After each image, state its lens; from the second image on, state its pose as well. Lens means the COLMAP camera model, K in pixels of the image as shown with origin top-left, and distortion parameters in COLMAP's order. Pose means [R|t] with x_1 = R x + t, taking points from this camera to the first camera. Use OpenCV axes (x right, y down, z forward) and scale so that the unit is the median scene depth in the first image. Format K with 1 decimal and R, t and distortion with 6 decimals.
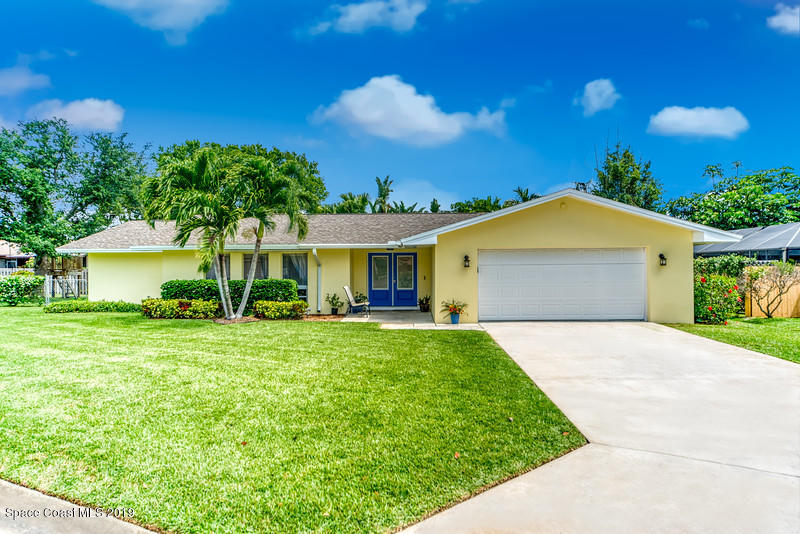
lens RADIAL K [[568.7, 0, 400.5], [0, 568.7, 268.9], [0, 0, 1]] dist [-0.001370, -0.000090]
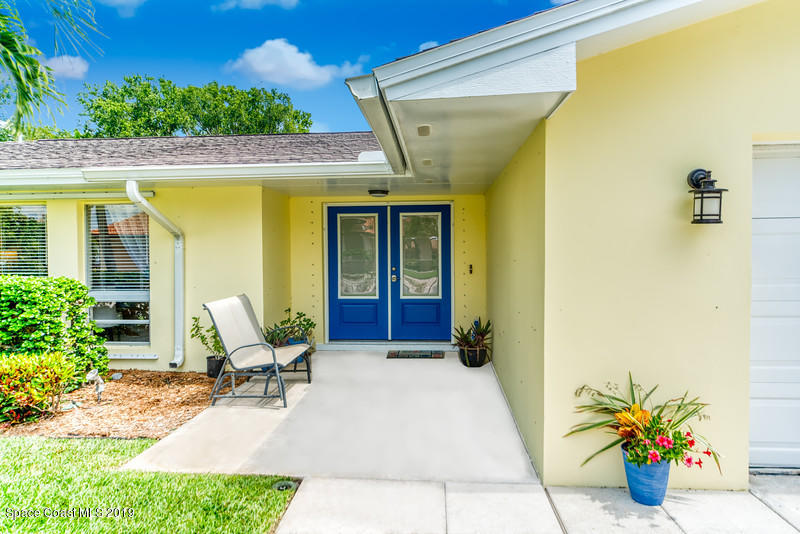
lens RADIAL K [[568.7, 0, 398.9], [0, 568.7, 265.6], [0, 0, 1]] dist [-0.001370, -0.000090]
pose [[0.998835, -0.004645, -0.048025, 0.013269], [0.005591, 0.999793, 0.019584, 0.005845], [0.047925, -0.019829, 0.998654, 0.644406]]
